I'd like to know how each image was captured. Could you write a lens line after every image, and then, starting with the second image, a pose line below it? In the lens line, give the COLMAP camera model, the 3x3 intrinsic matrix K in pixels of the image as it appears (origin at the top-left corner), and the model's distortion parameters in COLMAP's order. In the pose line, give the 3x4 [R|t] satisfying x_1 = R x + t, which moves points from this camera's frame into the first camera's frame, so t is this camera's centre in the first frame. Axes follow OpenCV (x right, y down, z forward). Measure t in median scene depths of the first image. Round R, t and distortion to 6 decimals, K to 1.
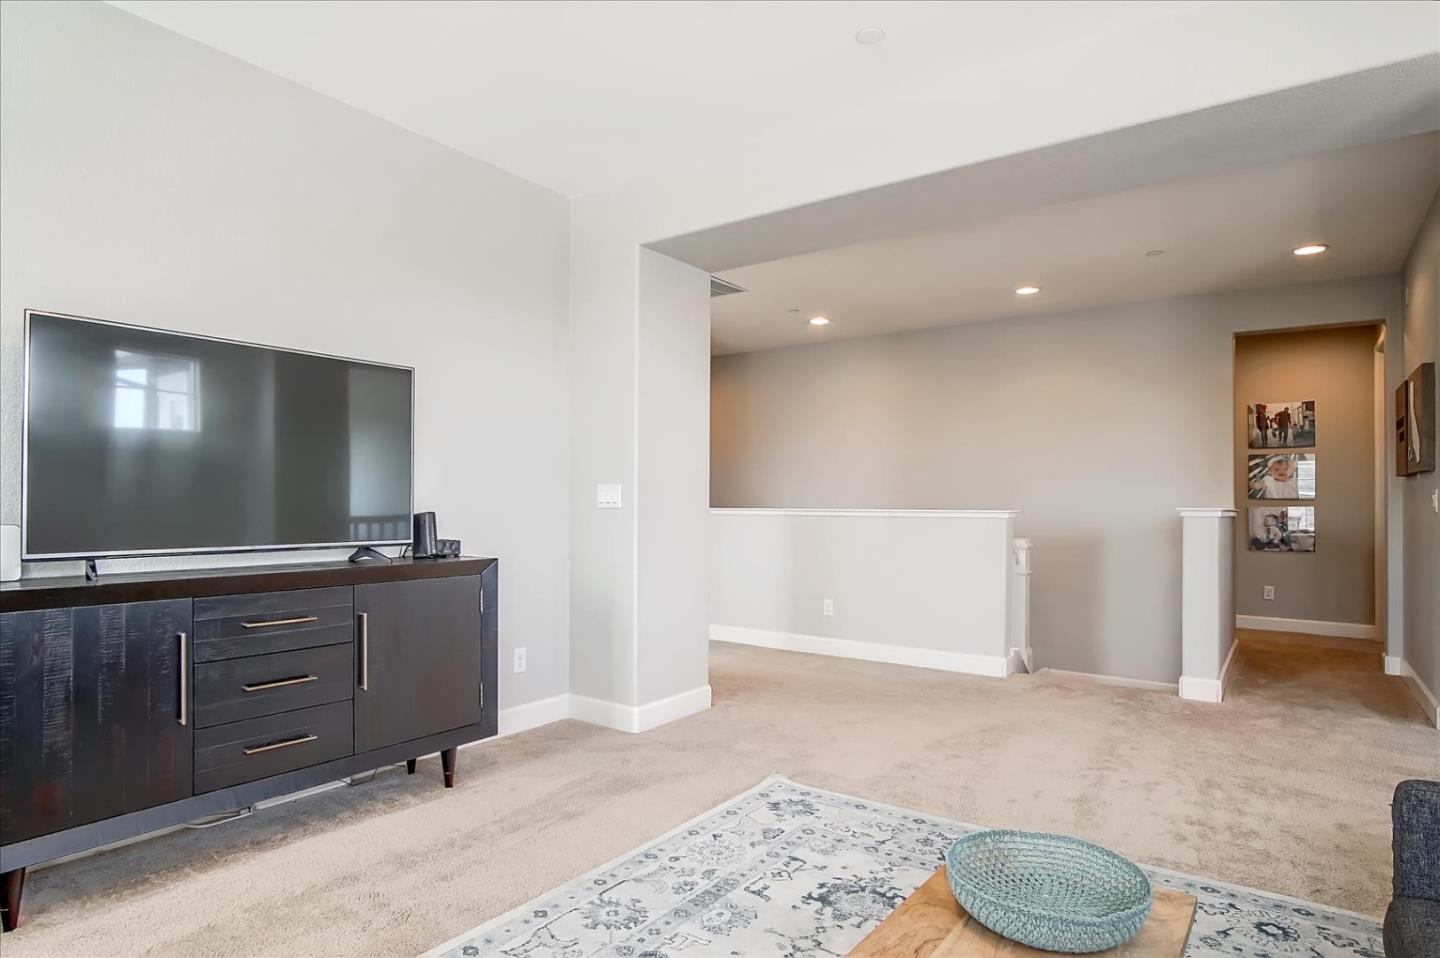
lens RADIAL K [[797.6, 0, 721.6], [0, 797.6, 486.5], [0, 0, 1]] dist [-0.030312, 0.000714]
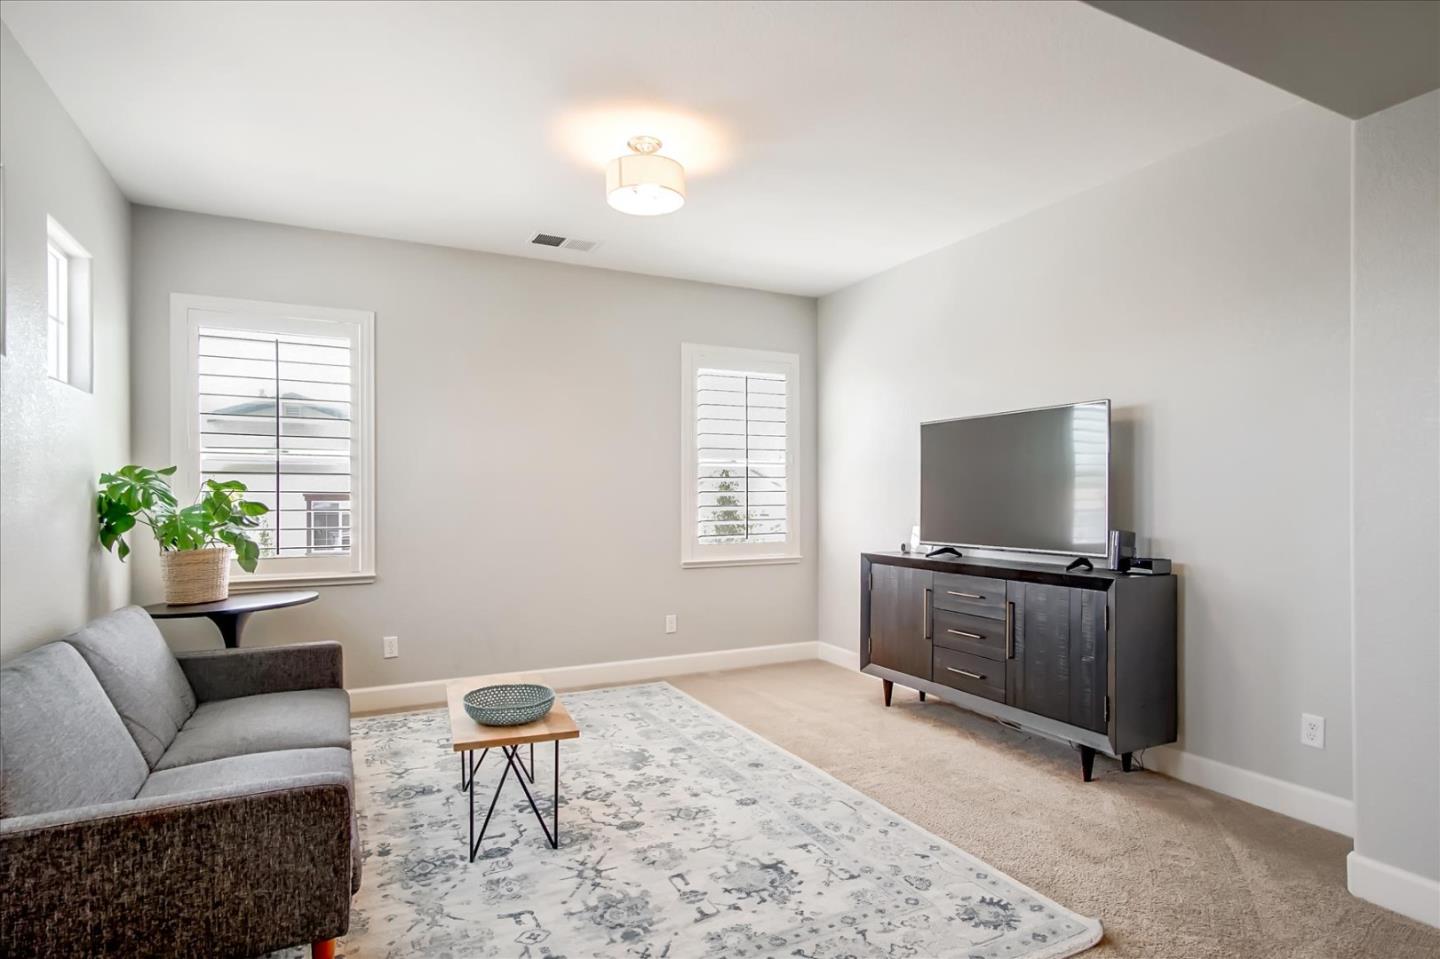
lens RADIAL K [[777.2, 0, 723.4], [0, 777.2, 487.0], [0, 0, 1]] dist [-0.029133, 0.000439]
pose [[-0.460767, -0.013365, -0.887420, 1.006749], [0.015039, 0.999625, -0.022863, -0.016817], [0.887394, -0.023881, -0.460393, 1.247687]]
